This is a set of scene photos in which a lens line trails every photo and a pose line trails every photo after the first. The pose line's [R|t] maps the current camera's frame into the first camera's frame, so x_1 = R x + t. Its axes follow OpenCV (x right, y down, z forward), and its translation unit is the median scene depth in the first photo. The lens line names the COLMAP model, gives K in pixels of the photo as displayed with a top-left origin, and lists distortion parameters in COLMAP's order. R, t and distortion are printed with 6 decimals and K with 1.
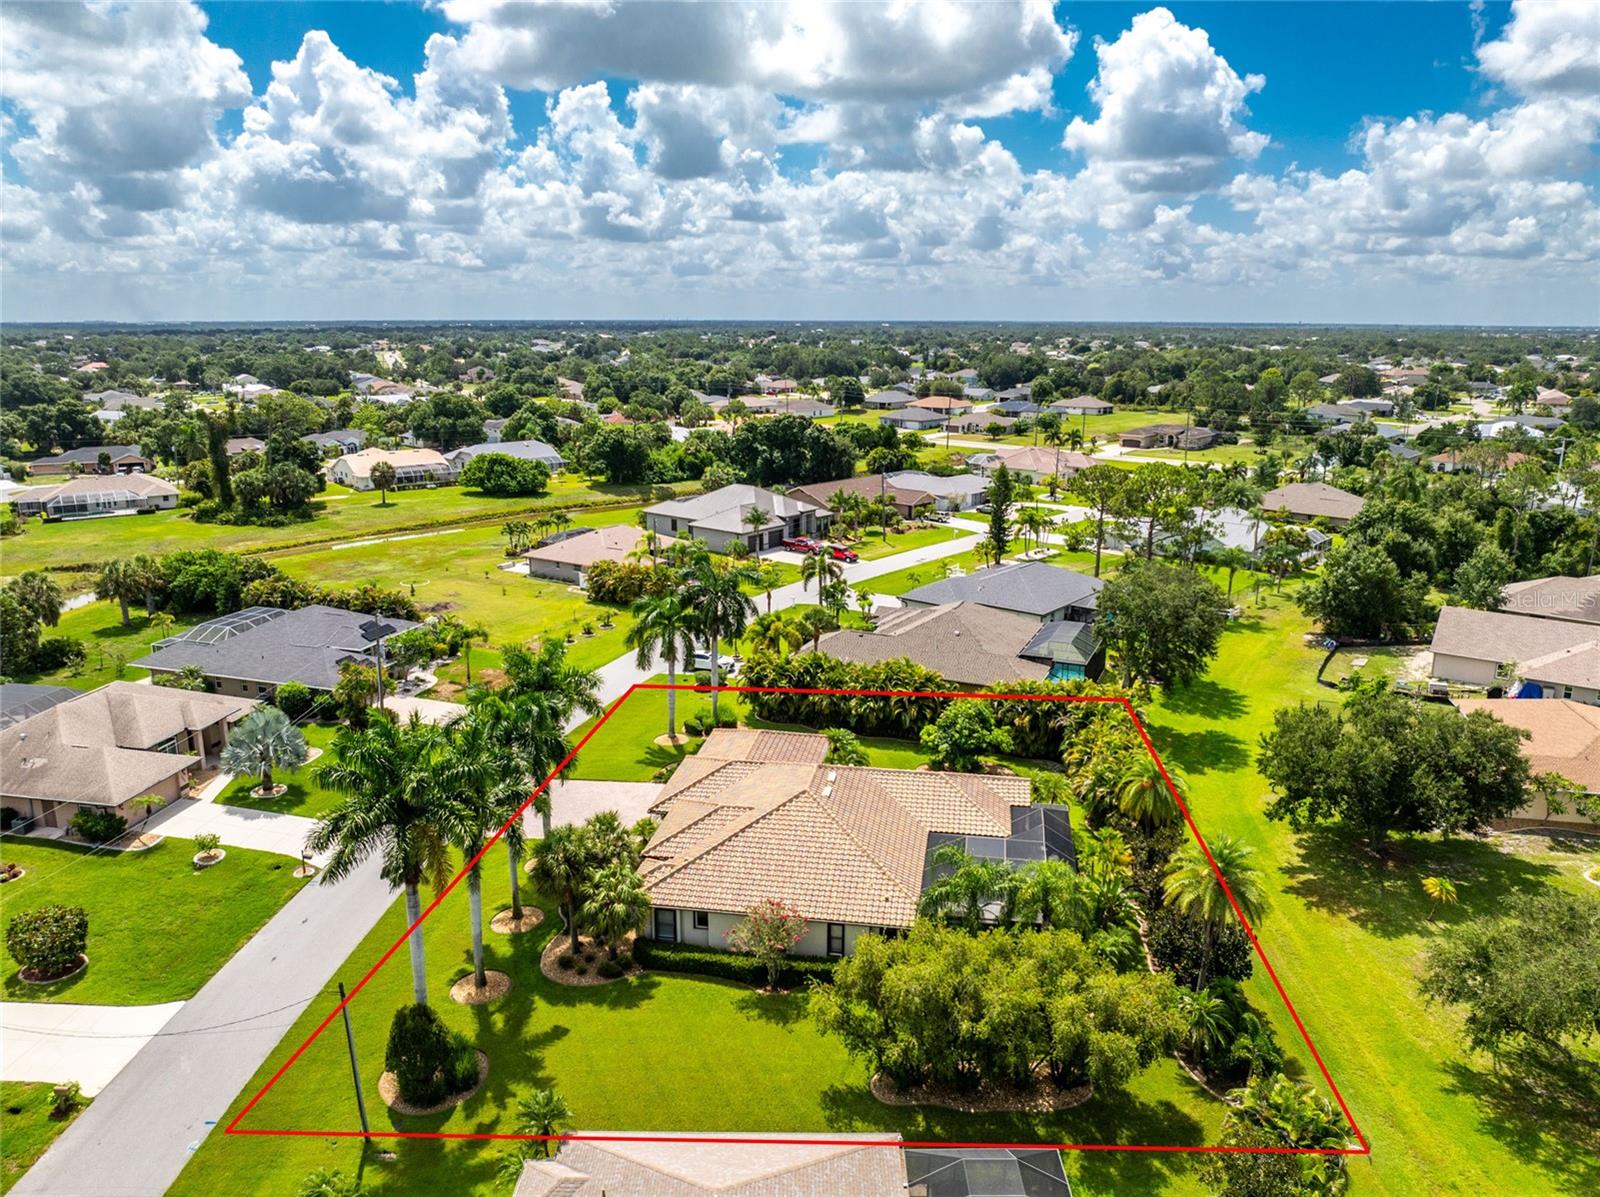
lens RADIAL K [[1118.7, 0, 800.0], [0, 1118.7, 598.5], [0, 0, 1]] dist [-0.025598, -0.024887]
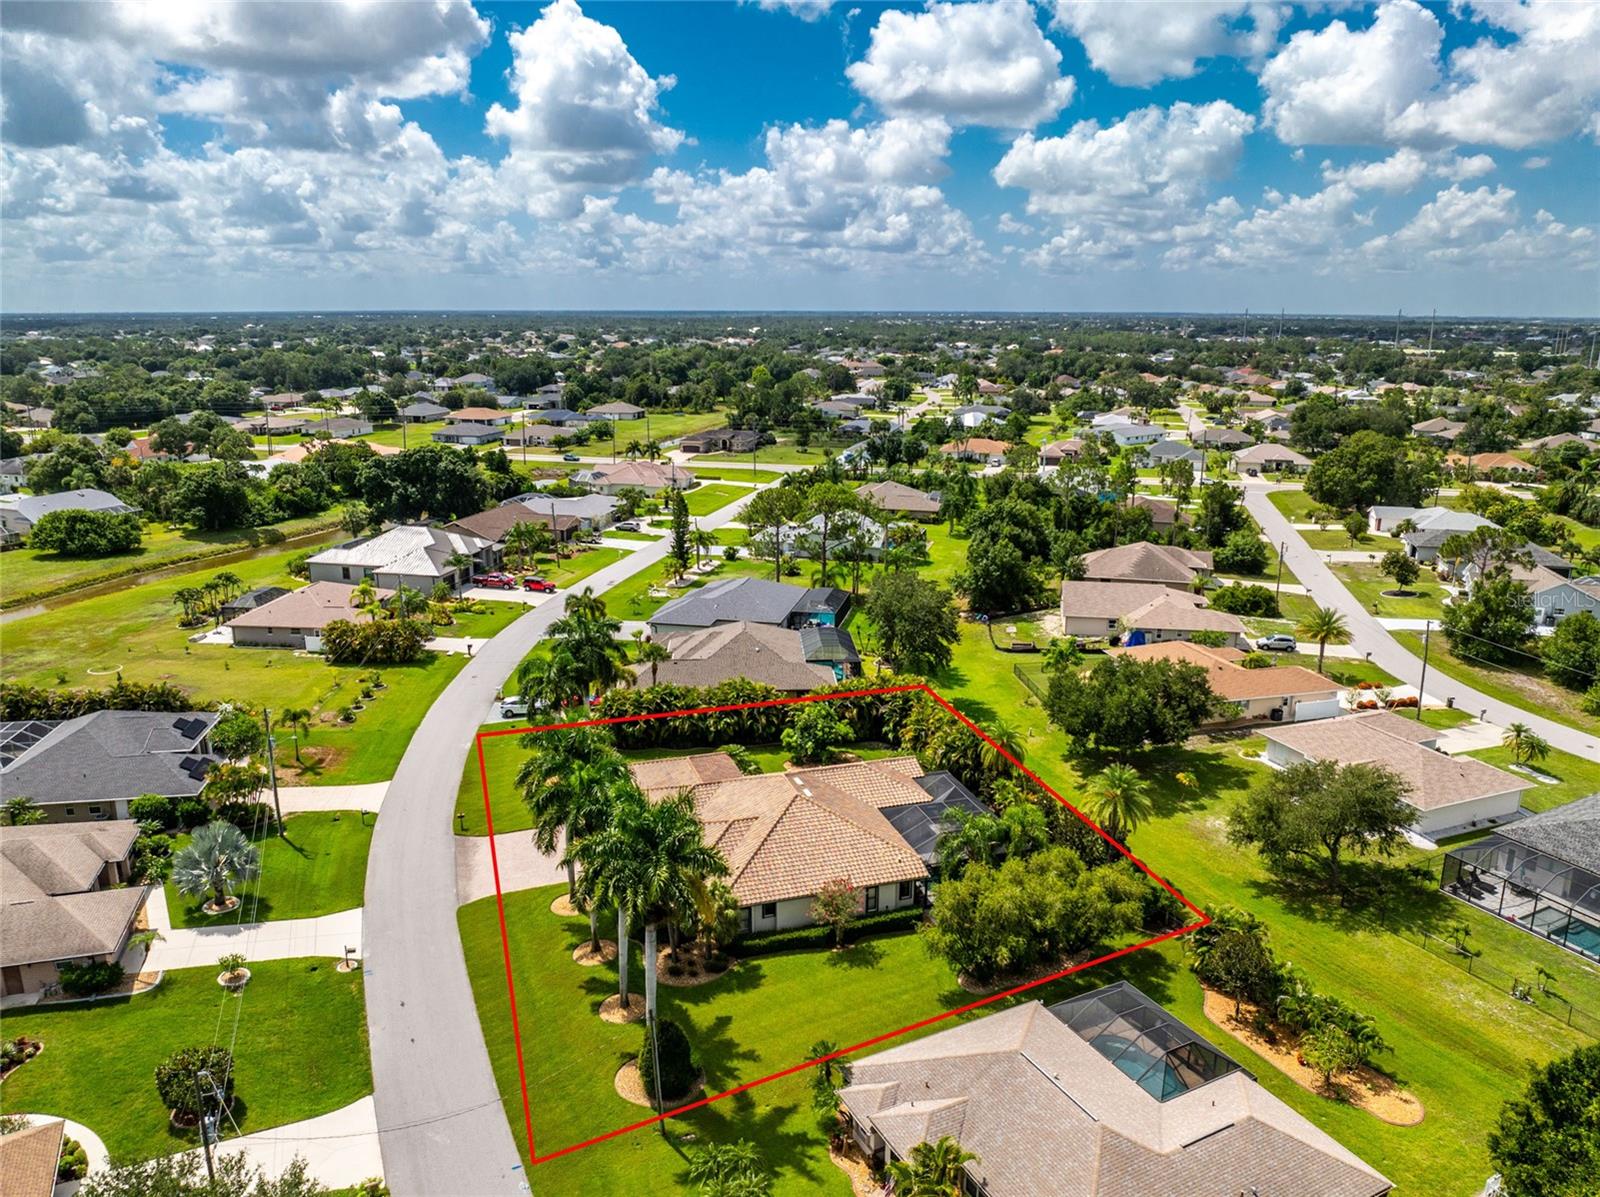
lens RADIAL K [[1118.7, 0, 800.0], [0, 1118.7, 598.5], [0, 0, 1]] dist [-0.025598, -0.024887]
pose [[0.889054, -0.113413, 0.443532, -0.165921], [0.109307, 0.993395, 0.034911, -0.029175], [-0.444562, 0.017444, 0.895578, -0.043394]]
